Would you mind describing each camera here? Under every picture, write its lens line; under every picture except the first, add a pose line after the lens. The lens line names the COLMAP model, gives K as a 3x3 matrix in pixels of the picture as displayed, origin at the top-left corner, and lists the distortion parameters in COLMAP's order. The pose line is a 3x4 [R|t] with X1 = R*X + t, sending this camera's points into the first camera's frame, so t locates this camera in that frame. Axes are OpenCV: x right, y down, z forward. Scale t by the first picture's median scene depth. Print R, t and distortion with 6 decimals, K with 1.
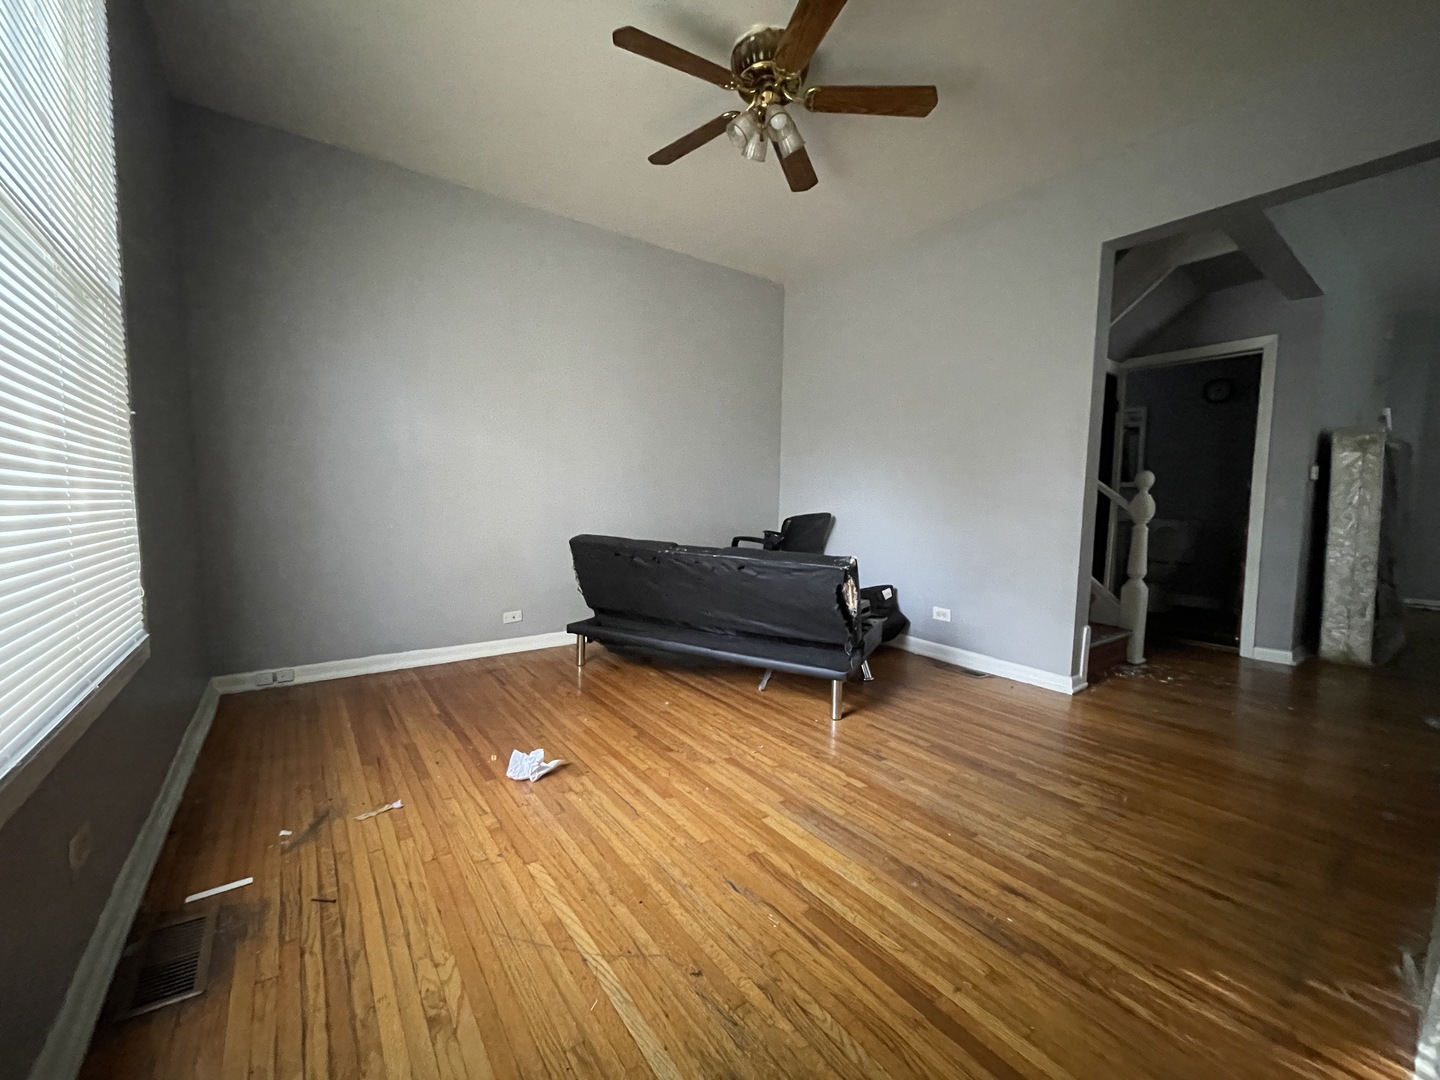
lens RADIAL K [[577.3, 0, 726.7], [0, 577.3, 544.5], [0, 0, 1]] dist [-0.000018, 0.000333]
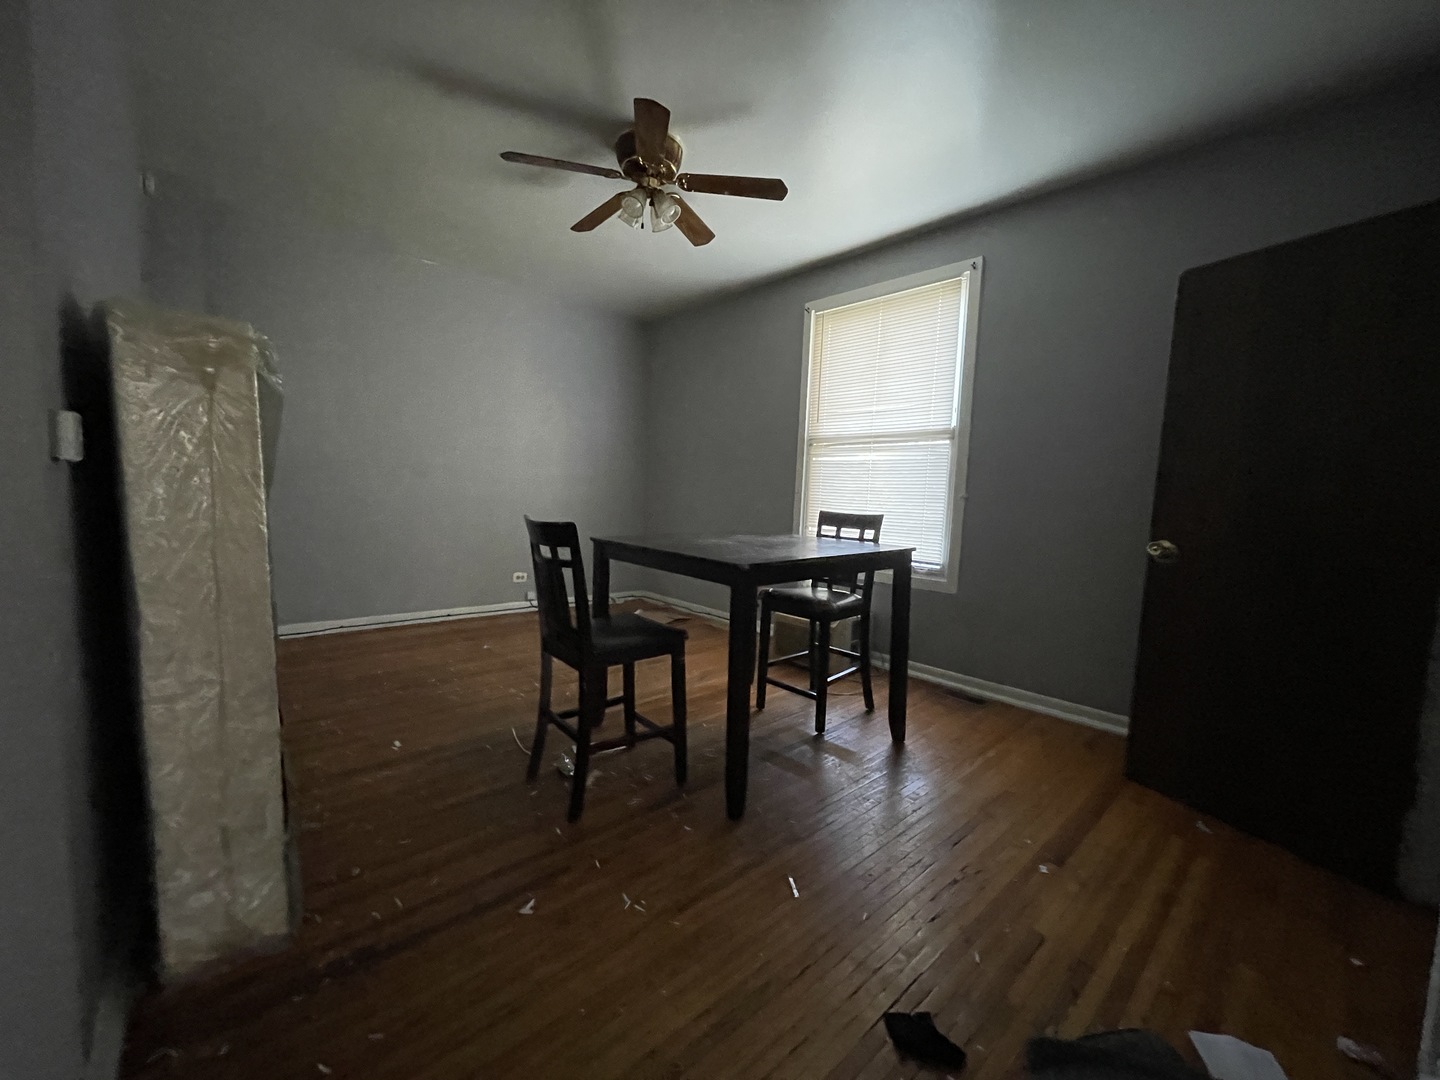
lens RADIAL K [[577.3, 0, 727.4], [0, 577.3, 544.6], [0, 0, 1]] dist [-0.000018, 0.000333]
pose [[-0.056565, -0.101636, 0.993212, 0.710735], [0.033967, 0.994033, 0.103654, -0.088769], [-0.997821, 0.039600, -0.052775, 0.690160]]
